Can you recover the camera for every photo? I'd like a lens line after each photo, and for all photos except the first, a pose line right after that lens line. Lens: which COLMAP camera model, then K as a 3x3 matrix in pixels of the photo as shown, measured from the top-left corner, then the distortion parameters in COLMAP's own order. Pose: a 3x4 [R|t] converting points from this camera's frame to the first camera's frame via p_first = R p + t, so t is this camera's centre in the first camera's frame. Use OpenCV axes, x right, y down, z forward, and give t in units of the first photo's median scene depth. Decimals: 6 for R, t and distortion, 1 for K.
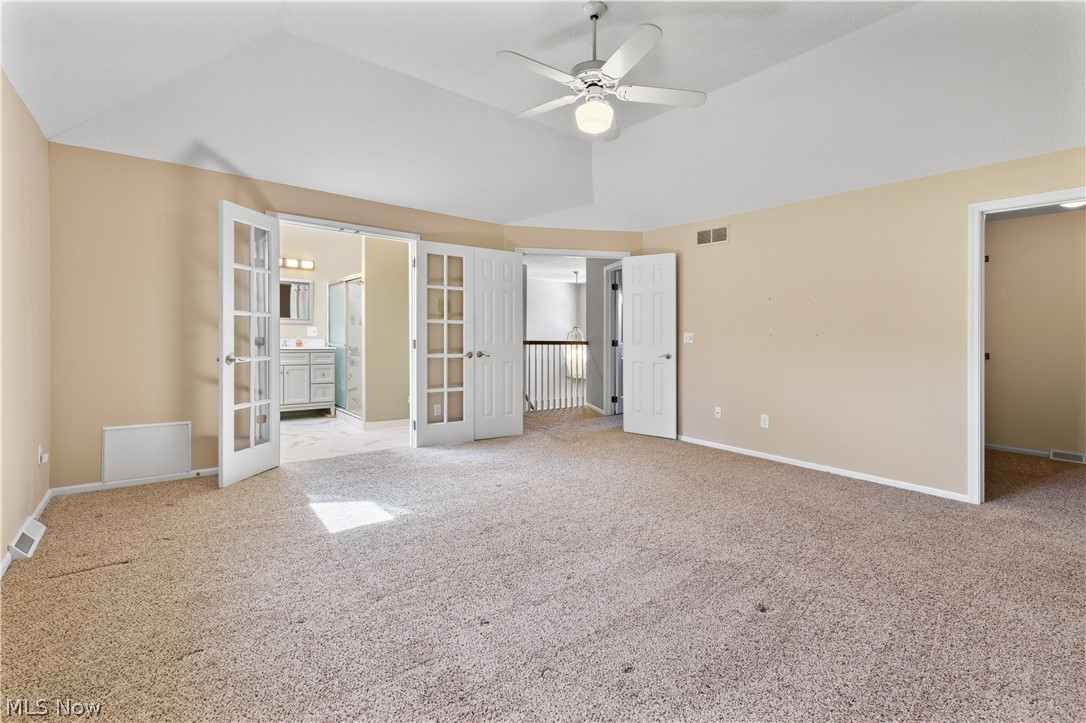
lens RADIAL K [[480.1, 0, 544.9], [0, 480.1, 337.2], [0, 0, 1]] dist [0.000504, -0.000859]
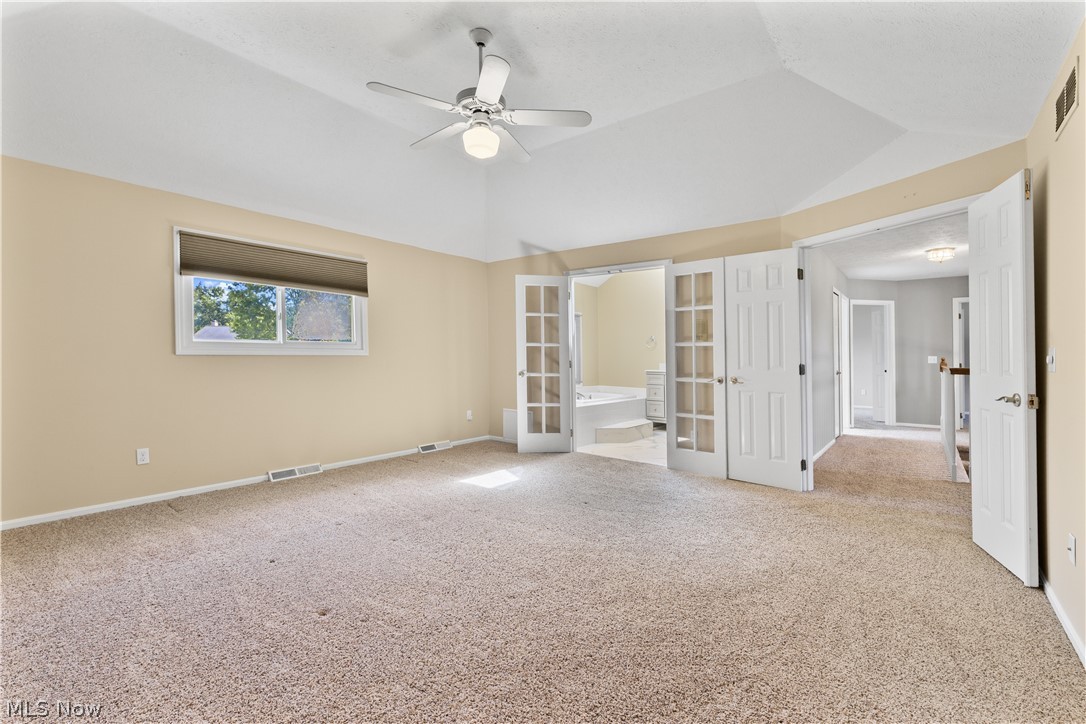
lens RADIAL K [[480.1, 0, 543.4], [0, 480.1, 363.4], [0, 0, 1]] dist [0.000504, -0.000859]
pose [[0.238948, 0.003568, -0.971026, 0.490061], [-0.005897, 0.999980, 0.002224, 0.004337], [0.971015, 0.005195, 0.238964, 0.370403]]
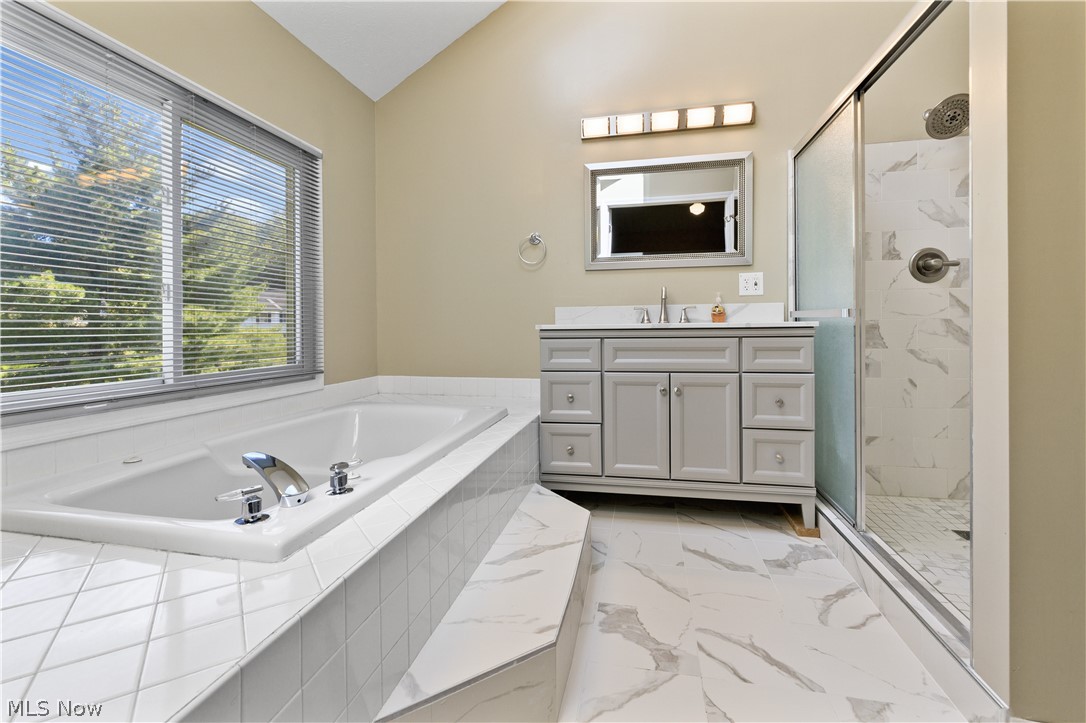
lens RADIAL K [[480.1, 0, 549.3], [0, 480.1, 333.0], [0, 0, 1]] dist [0.000504, -0.000859]
pose [[0.636121, 0.003494, -0.771581, -0.309171], [0.014956, 0.999746, 0.016857, 0.021421], [0.771444, -0.022263, 0.635908, 0.672015]]
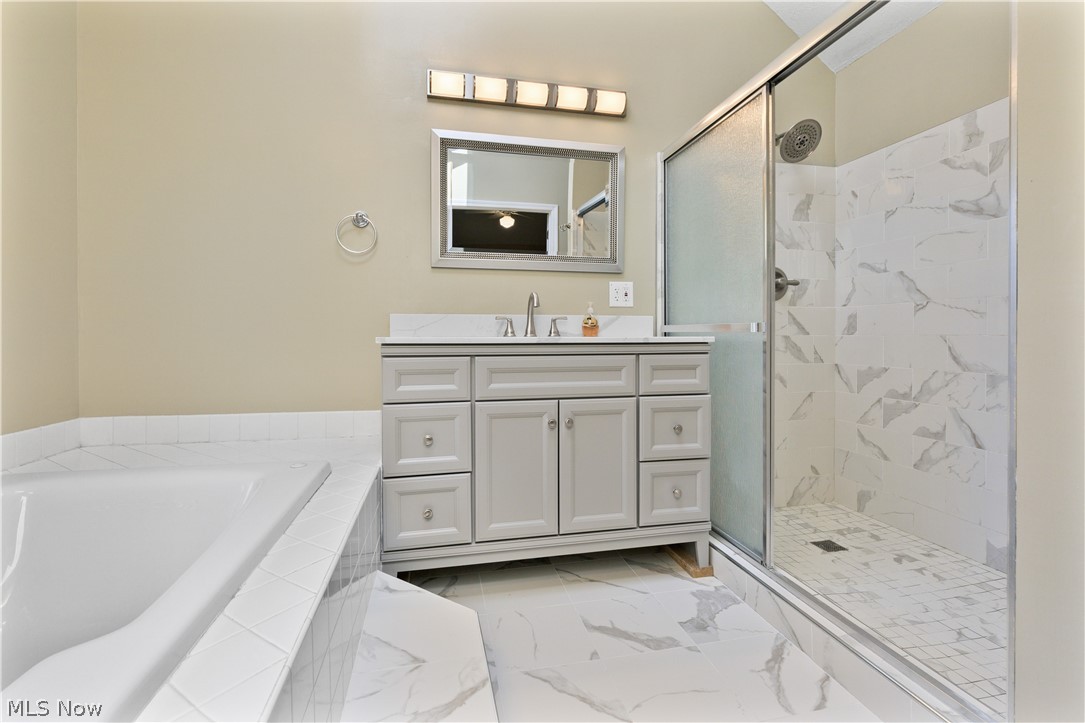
lens RADIAL K [[479.6, 0, 547.2], [0, 479.6, 345.0], [0, 0, 1]] dist [0.000504, -0.000859]
pose [[0.894315, 0.004779, -0.447412, -0.406254], [0.003884, 0.999822, 0.018443, 0.021075], [0.447421, -0.018232, 0.894138, 0.712550]]
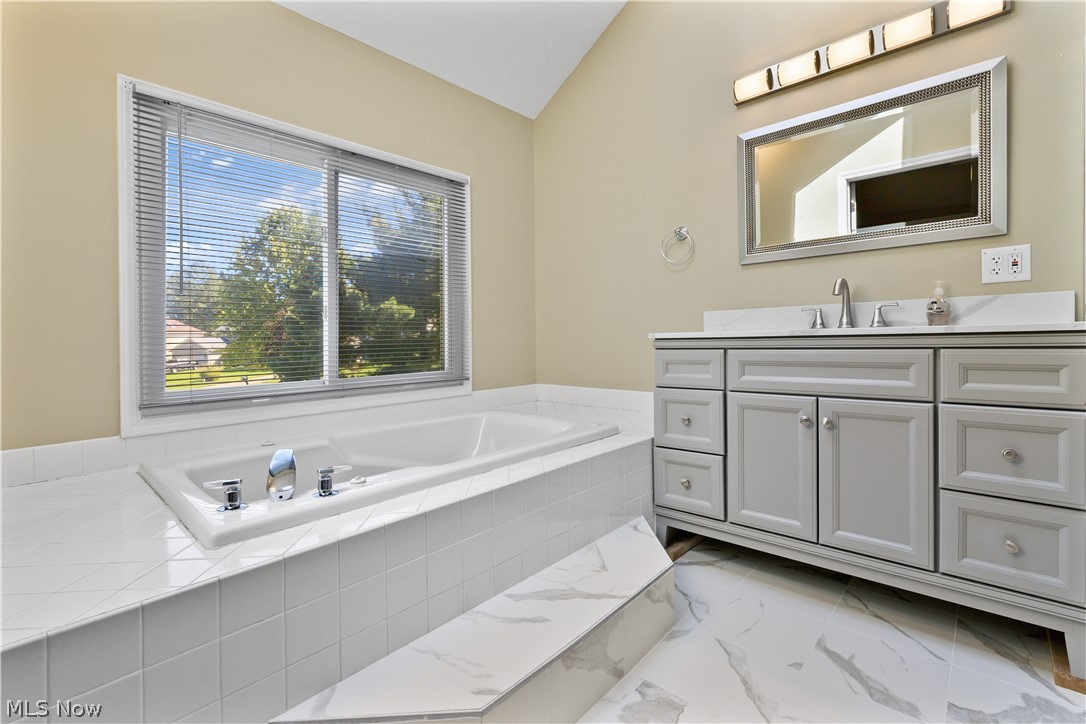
lens RADIAL K [[480.1, 0, 547.3], [0, 480.1, 344.2], [0, 0, 1]] dist [0.000504, -0.000859]
pose [[0.152300, 0.009078, -0.988293, -0.293963], [0.027747, 0.999524, 0.013457, 0.022313], [0.987945, -0.029471, 0.151976, 0.783400]]
